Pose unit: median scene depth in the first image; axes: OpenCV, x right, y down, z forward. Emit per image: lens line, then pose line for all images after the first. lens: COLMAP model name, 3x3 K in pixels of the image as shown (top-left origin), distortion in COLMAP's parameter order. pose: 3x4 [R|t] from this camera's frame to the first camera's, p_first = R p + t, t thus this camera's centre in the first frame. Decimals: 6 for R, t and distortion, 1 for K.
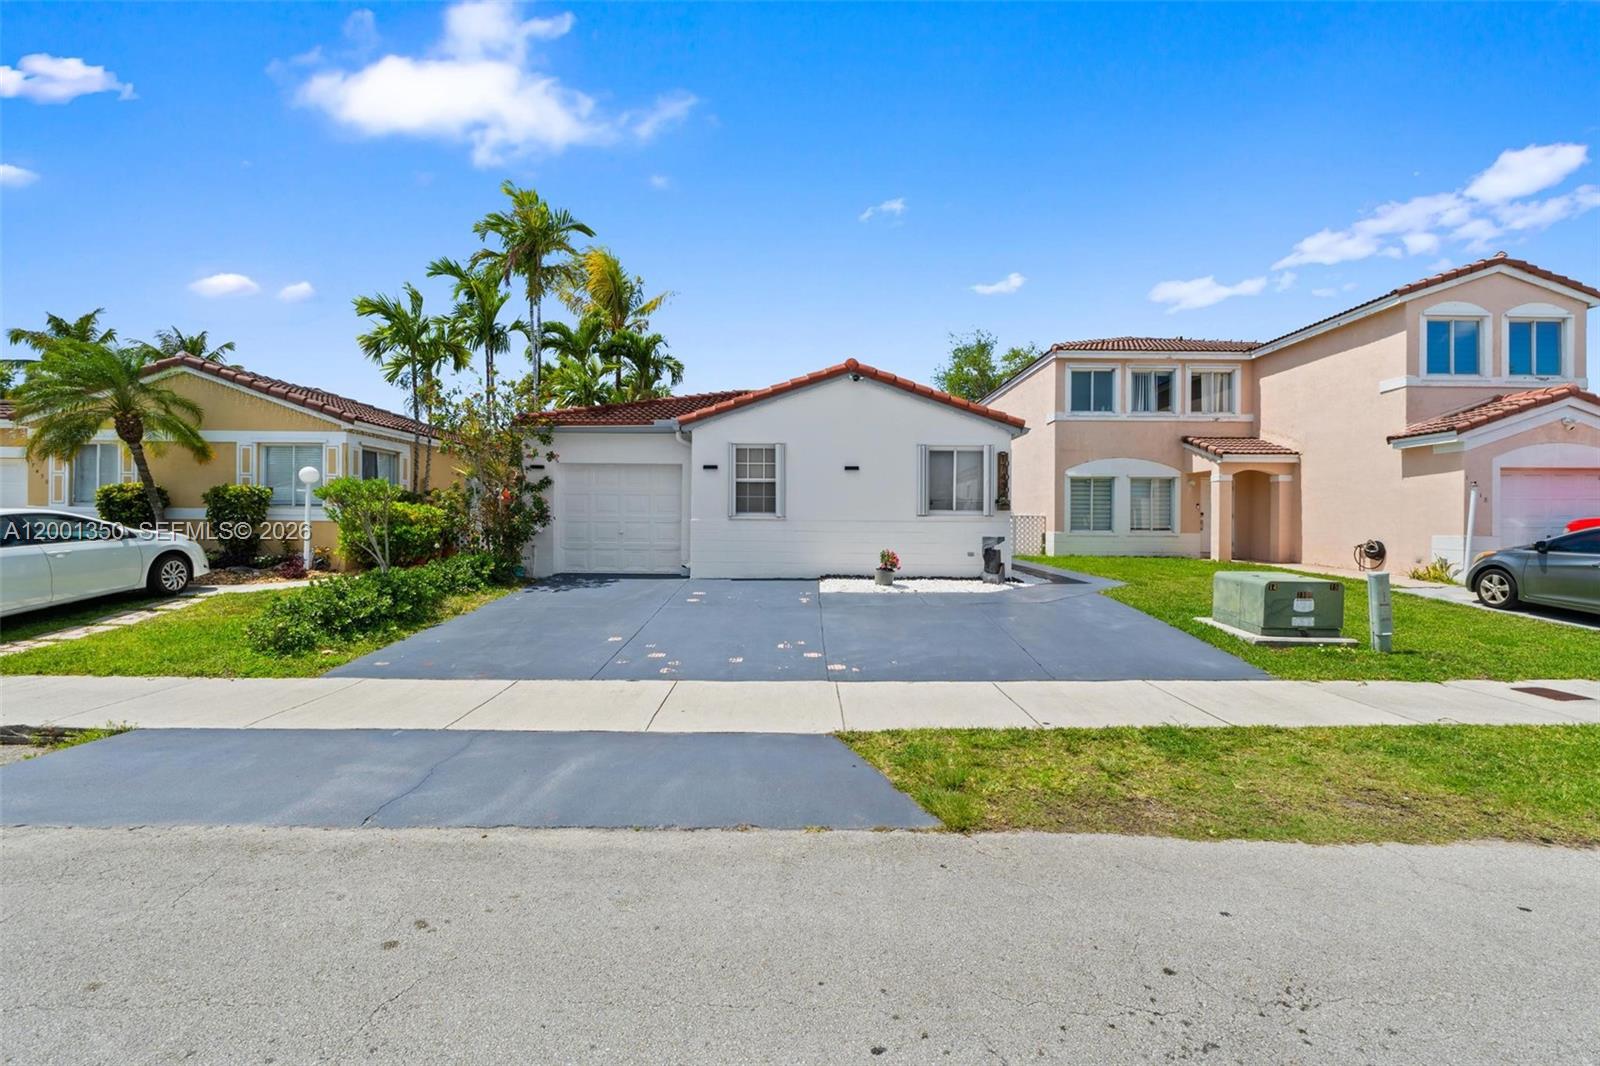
lens RADIAL K [[675.3, 0, 809.4], [0, 675.3, 521.2], [0, 0, 1]] dist [-0.000716, -0.000085]
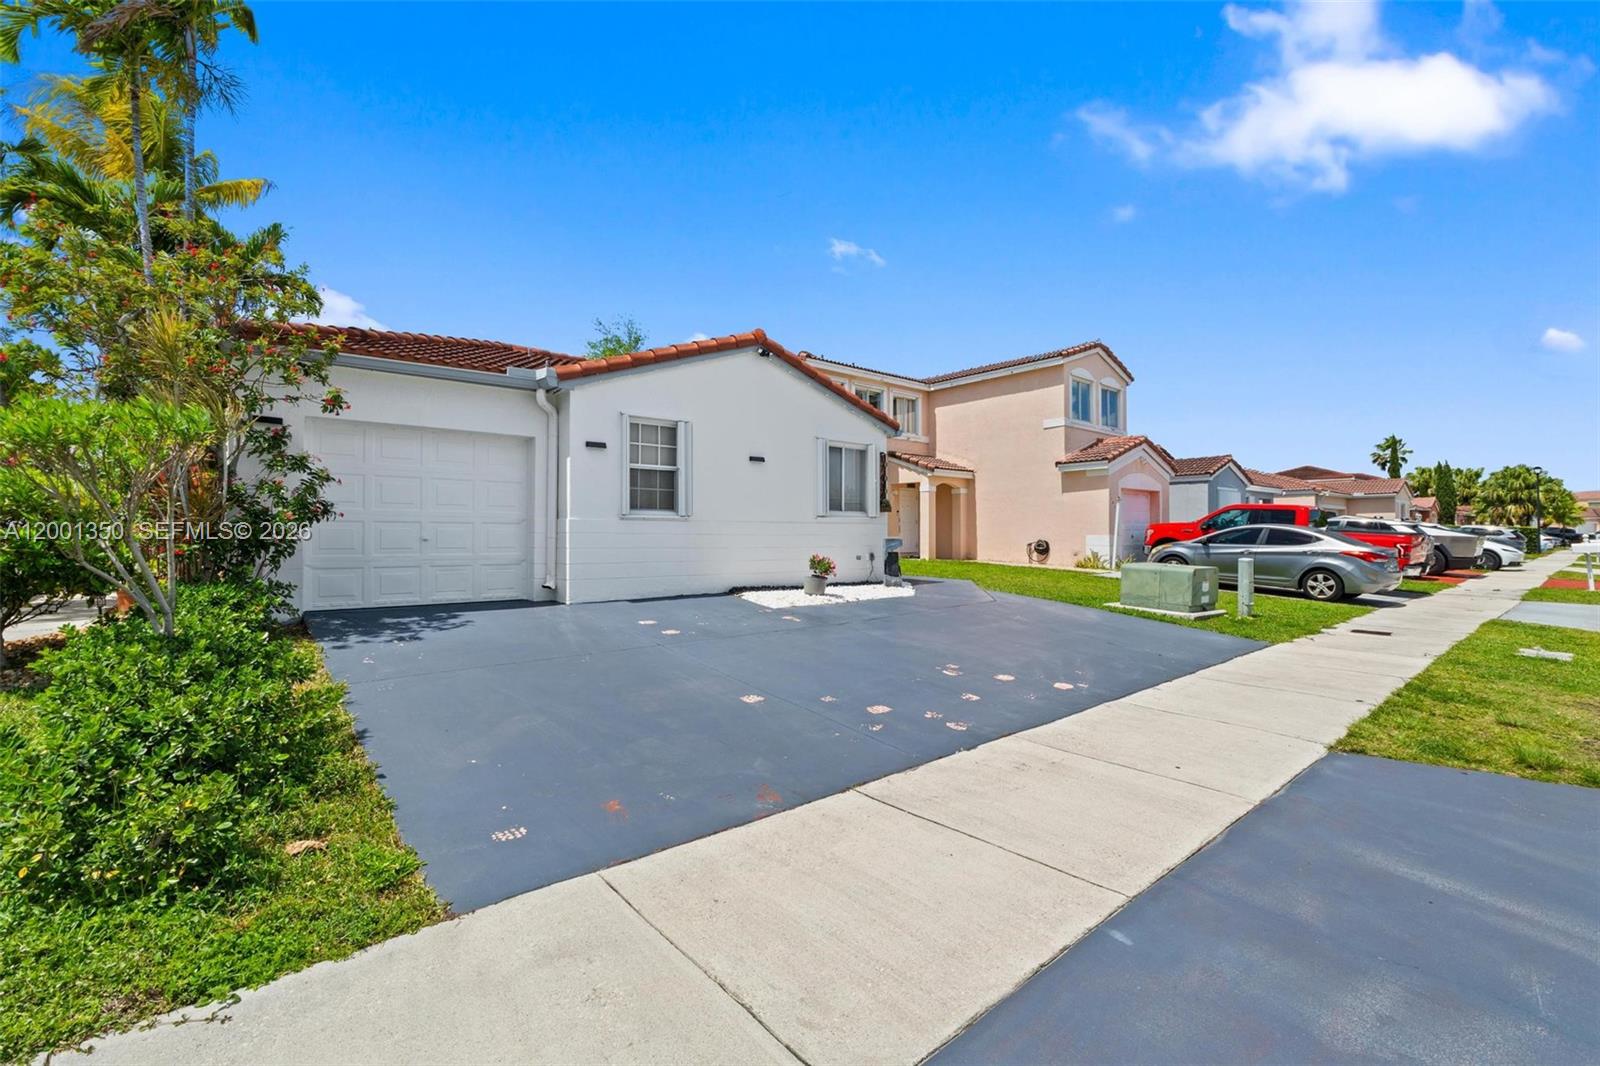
lens RADIAL K [[683.7, 0, 800.0], [0, 683.7, 533.0], [0, 0, 1]] dist [-0.005913, 0.000131]
pose [[0.772465, -0.004205, 0.635043, -0.423244], [0.001292, 0.999986, 0.005050, 0.008840], [-0.635056, -0.003080, 0.772460, 0.297643]]
